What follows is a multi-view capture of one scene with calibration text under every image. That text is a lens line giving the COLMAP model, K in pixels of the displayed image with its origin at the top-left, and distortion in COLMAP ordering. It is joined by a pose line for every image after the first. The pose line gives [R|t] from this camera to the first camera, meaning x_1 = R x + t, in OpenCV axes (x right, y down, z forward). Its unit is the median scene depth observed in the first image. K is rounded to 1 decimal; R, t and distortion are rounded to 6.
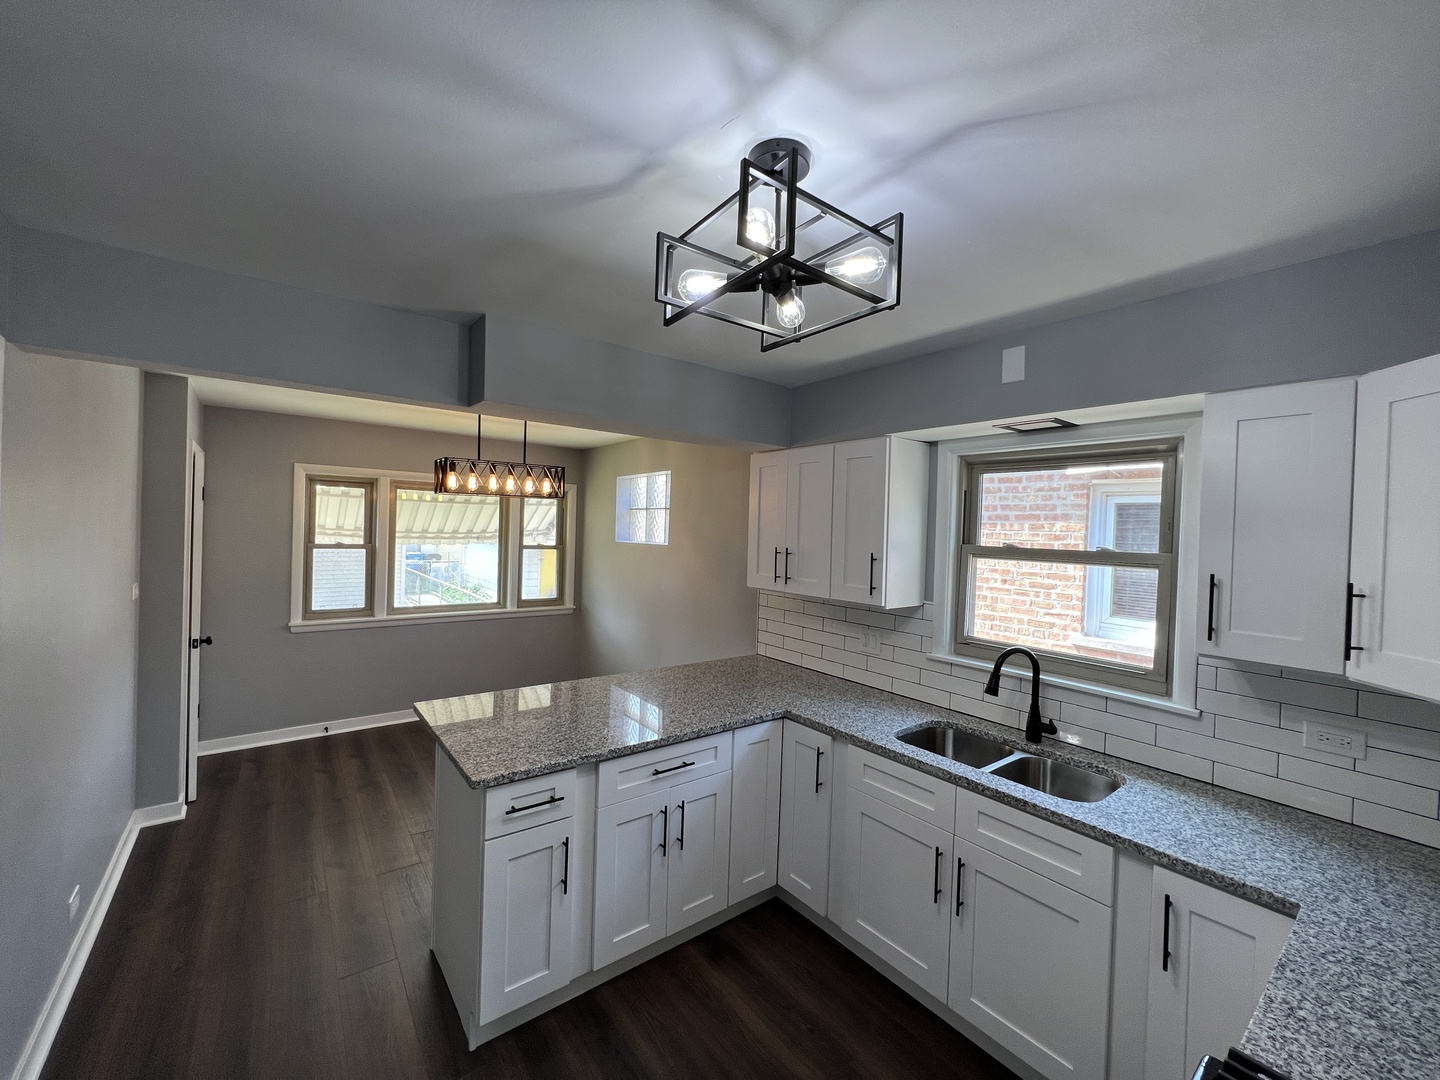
lens RADIAL K [[574.9, 0, 714.2], [0, 574.9, 537.2], [0, 0, 1]] dist [0.001512, -0.000655]
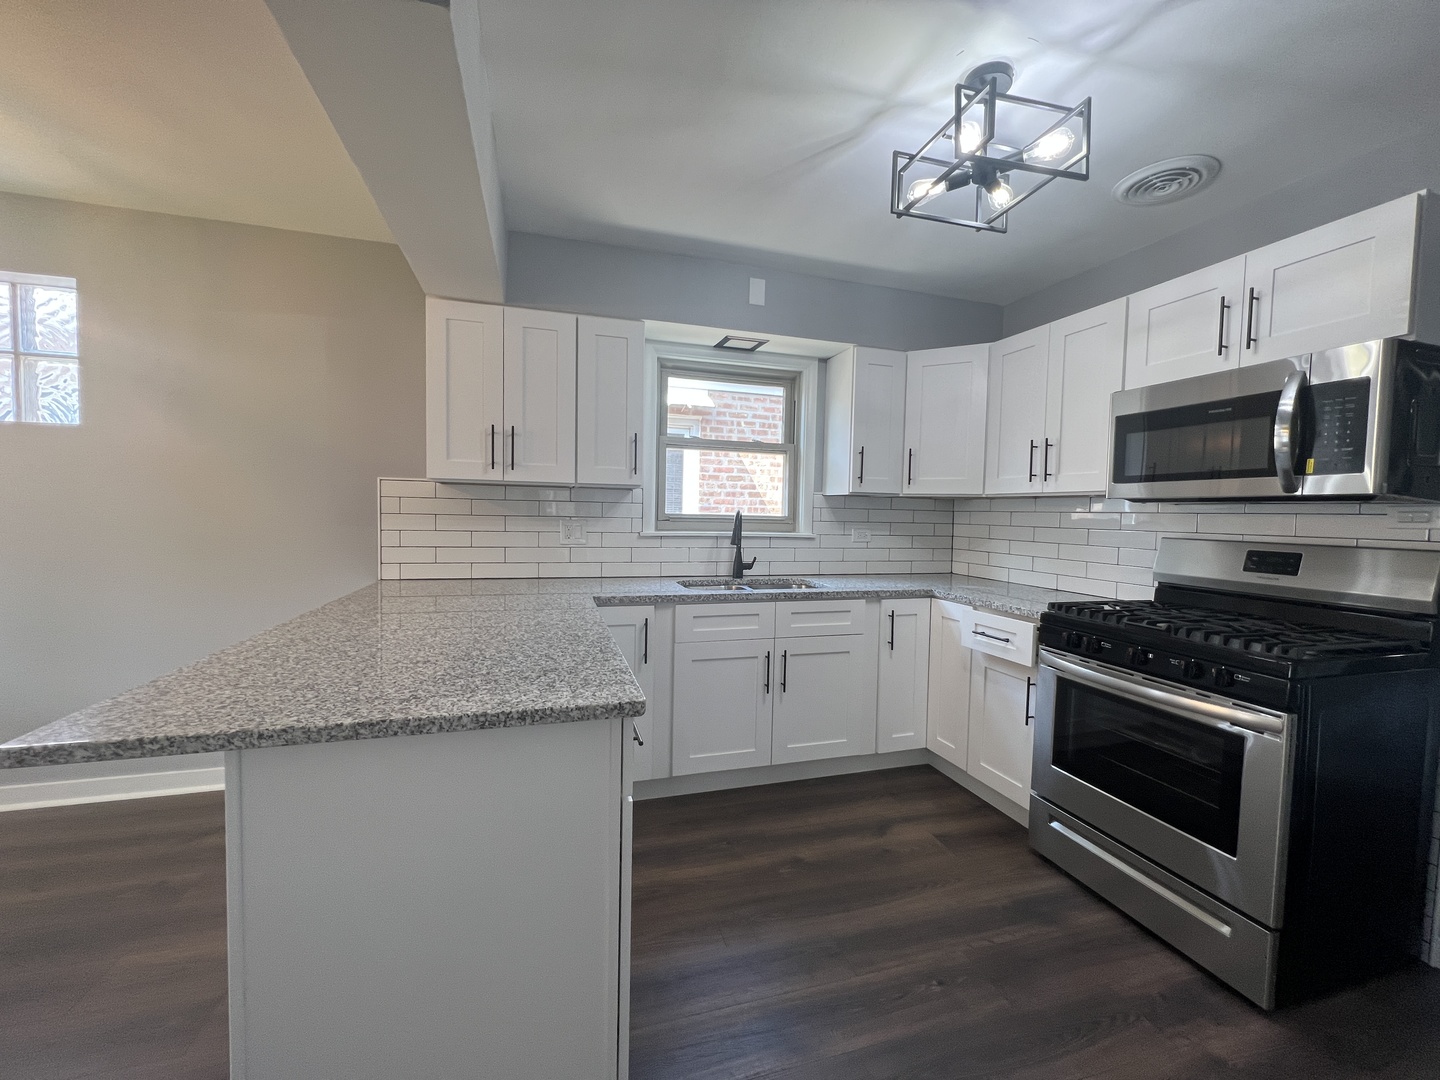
lens RADIAL K [[581.0, 0, 714.8], [0, 581.0, 537.0], [0, 0, 1]] dist [-0.000266, 0.000553]
pose [[0.361128, -0.064794, 0.930263, -0.627359], [0.002349, 0.997643, 0.068575, 0.135807], [-0.932513, -0.022579, 0.360429, 0.465673]]
